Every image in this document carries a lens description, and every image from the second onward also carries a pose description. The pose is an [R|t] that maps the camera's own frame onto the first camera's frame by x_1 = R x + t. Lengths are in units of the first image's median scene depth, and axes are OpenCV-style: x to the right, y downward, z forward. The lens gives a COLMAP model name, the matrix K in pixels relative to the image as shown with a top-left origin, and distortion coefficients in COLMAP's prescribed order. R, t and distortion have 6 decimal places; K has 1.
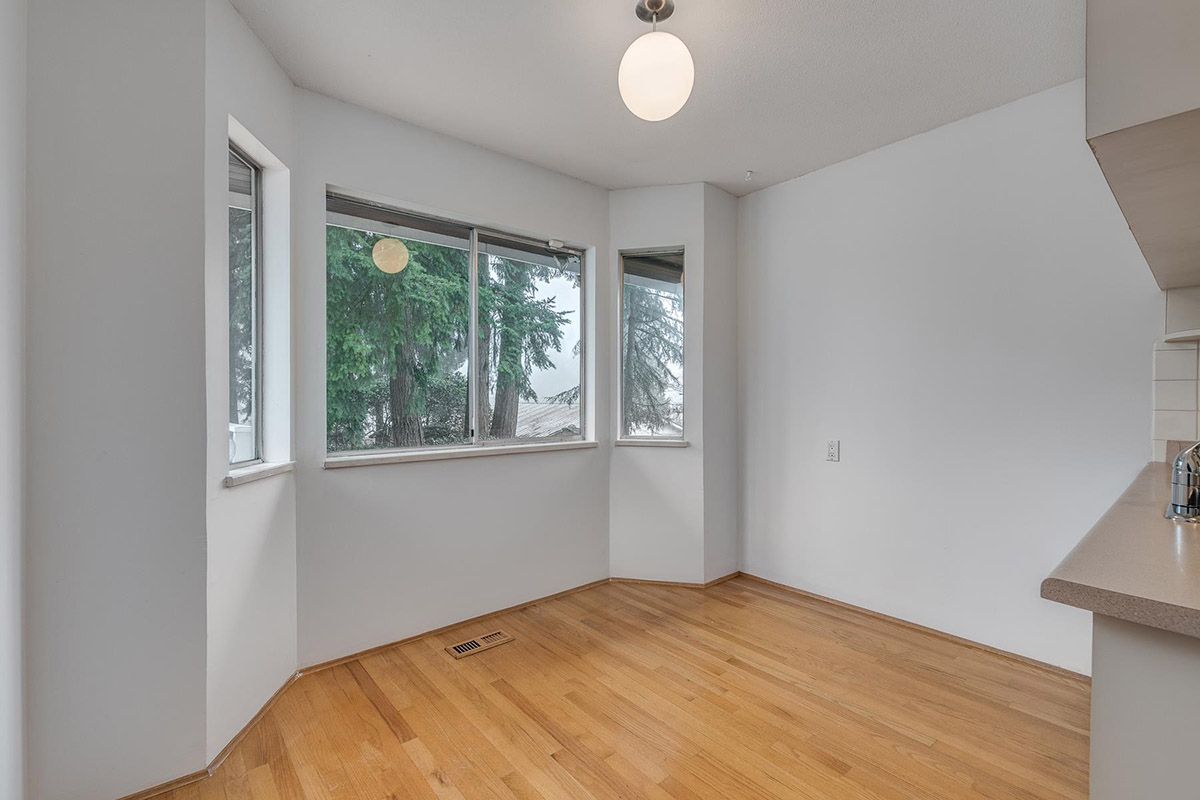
lens RADIAL K [[520.7, 0, 598.9], [0, 520.7, 395.7], [0, 0, 1]] dist [0.003692, -0.000942]
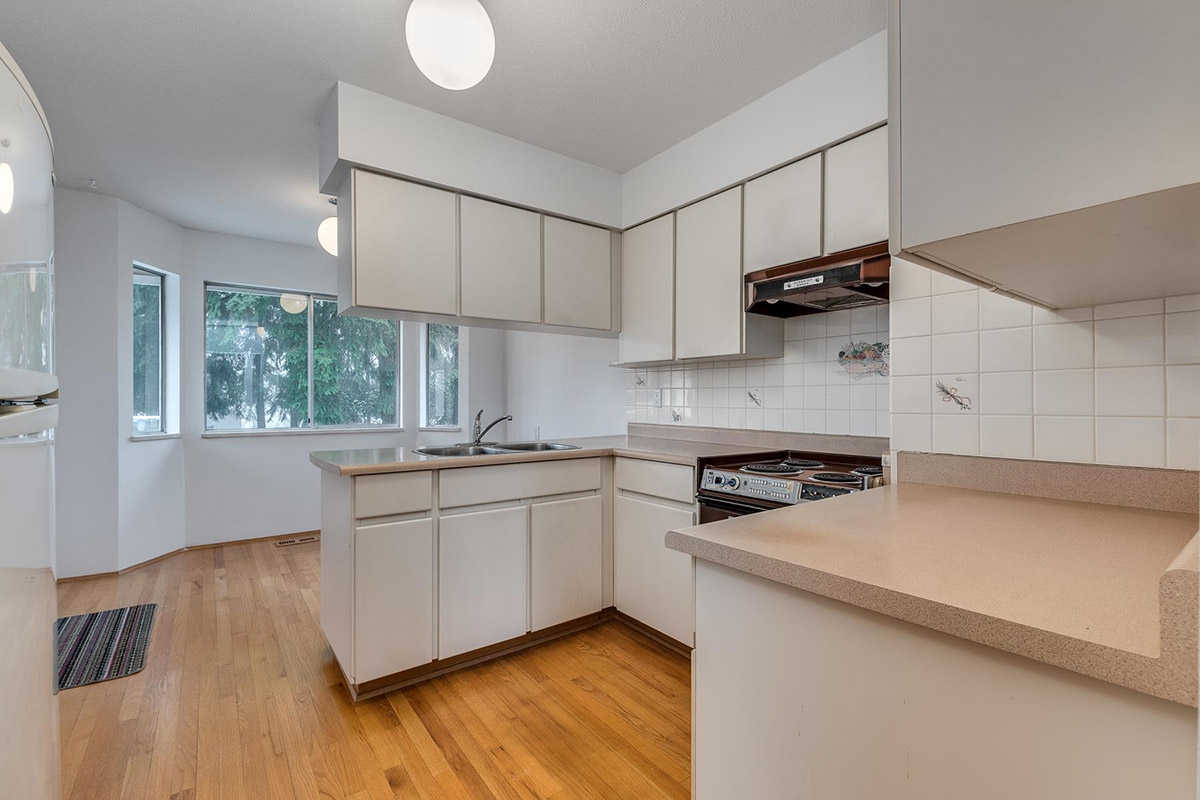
lens RADIAL K [[520.7, 0, 601.1], [0, 520.7, 403.4], [0, 0, 1]] dist [0.003692, -0.000942]
pose [[0.998379, 0.003113, -0.056833, 1.009288], [-0.002697, 0.999969, 0.007393, 0.004522], [0.056854, -0.007227, 0.998356, -0.762561]]
